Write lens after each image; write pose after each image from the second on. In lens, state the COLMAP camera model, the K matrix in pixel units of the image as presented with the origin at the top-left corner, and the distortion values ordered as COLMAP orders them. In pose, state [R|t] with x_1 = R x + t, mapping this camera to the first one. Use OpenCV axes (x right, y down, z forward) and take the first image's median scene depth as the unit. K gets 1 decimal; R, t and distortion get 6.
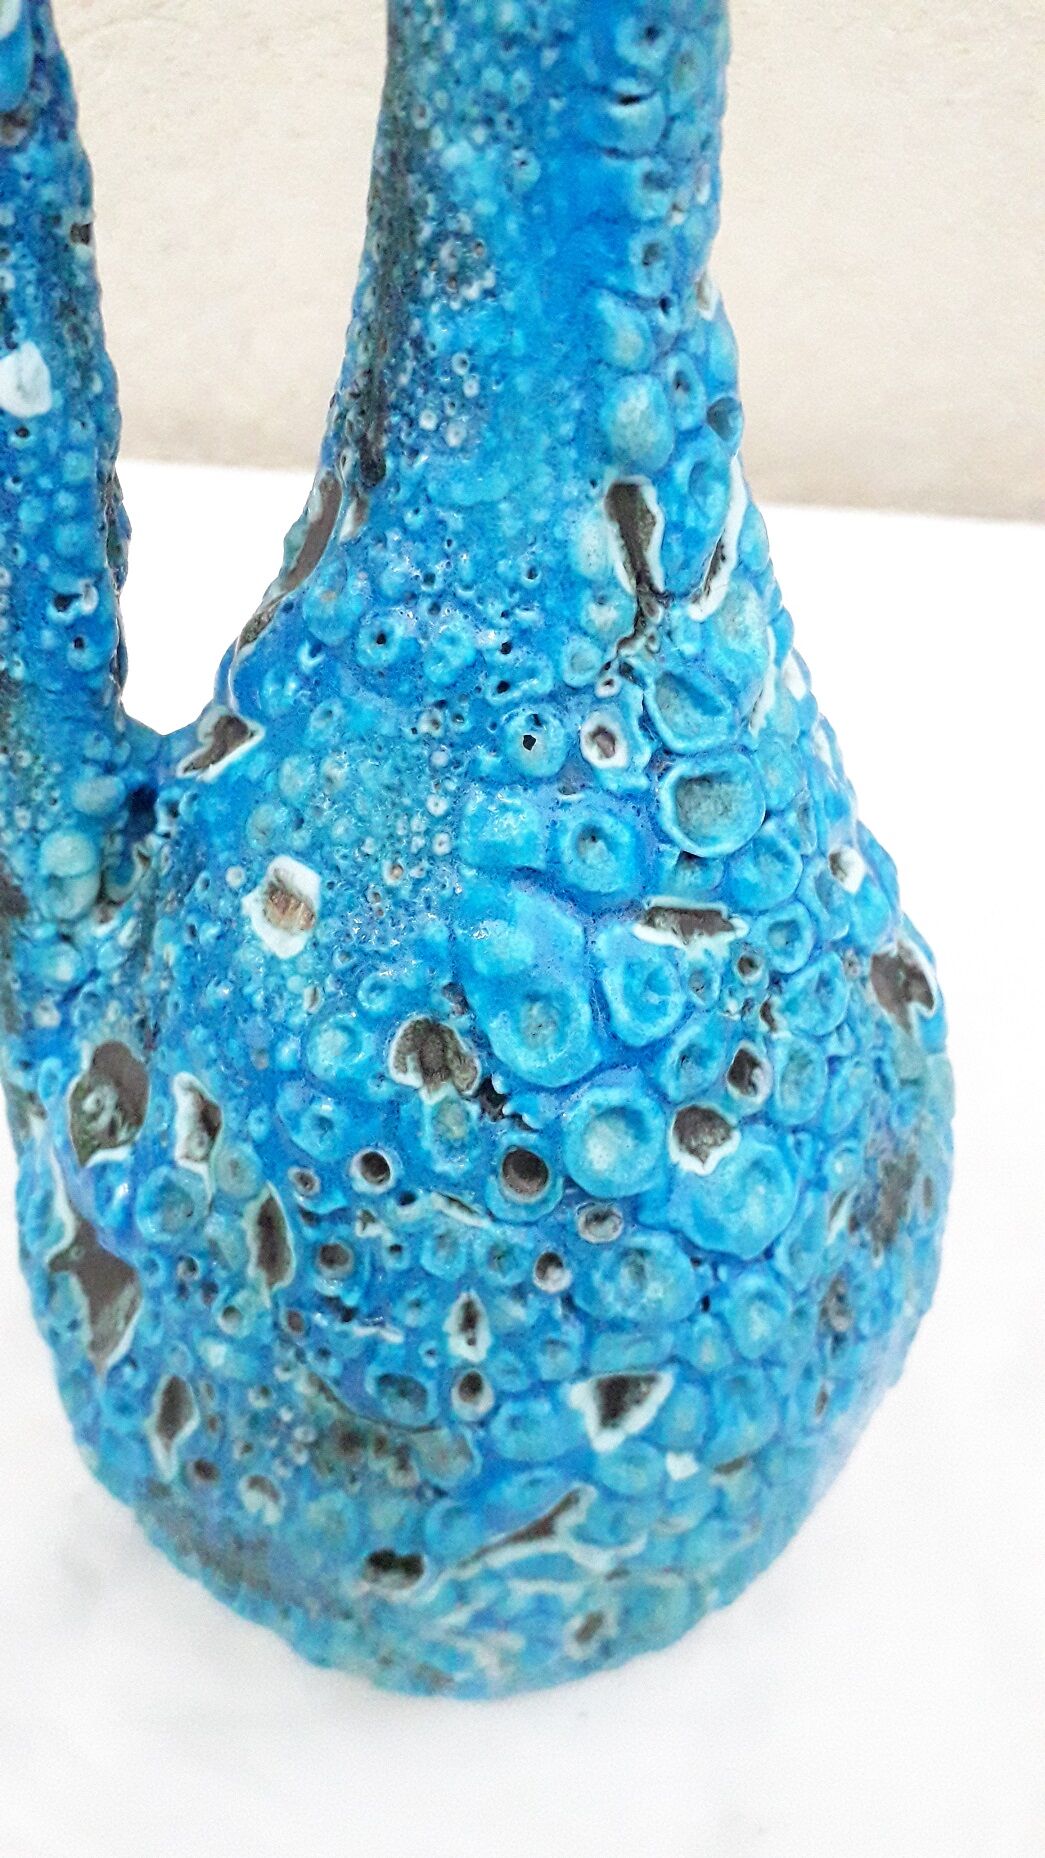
lens RADIAL K [[1643.8, 0, 522.5], [0, 1643.8, 929.0], [0, 0, 1]] dist [-0.001432, 0.002124]
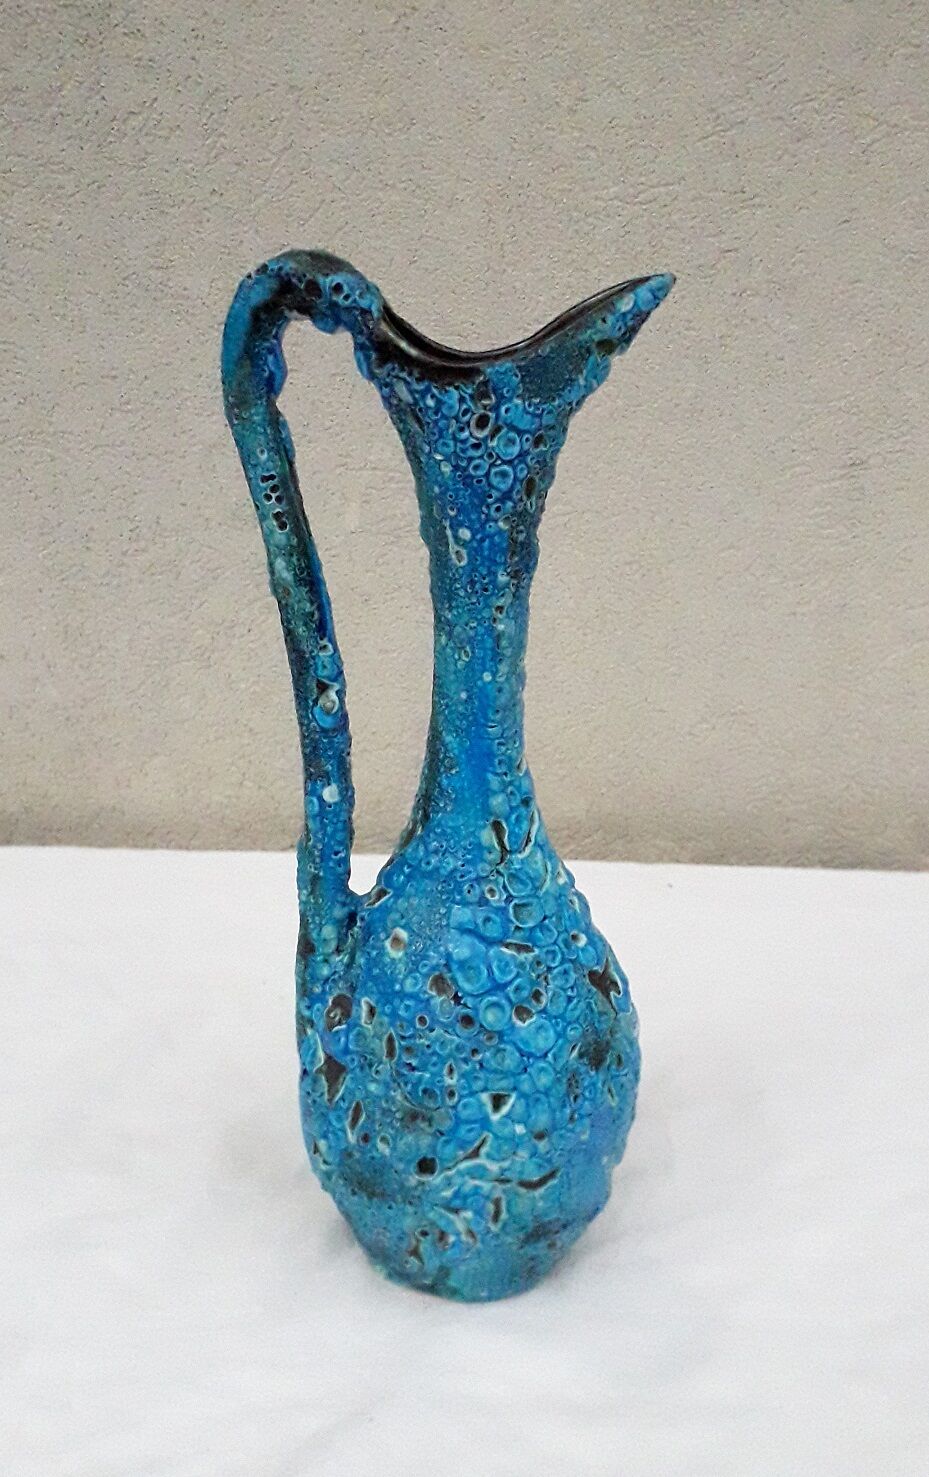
lens RADIAL K [[1403.3, 0, 443.8], [0, 1403.3, 739.1], [0, 0, 1]] dist [0.099699, -0.268127]
pose [[0.995434, -0.008731, -0.095052, 0.222072], [-0.018069, 0.960566, -0.277466, 0.377003], [0.093726, 0.277916, 0.956022, -1.828290]]
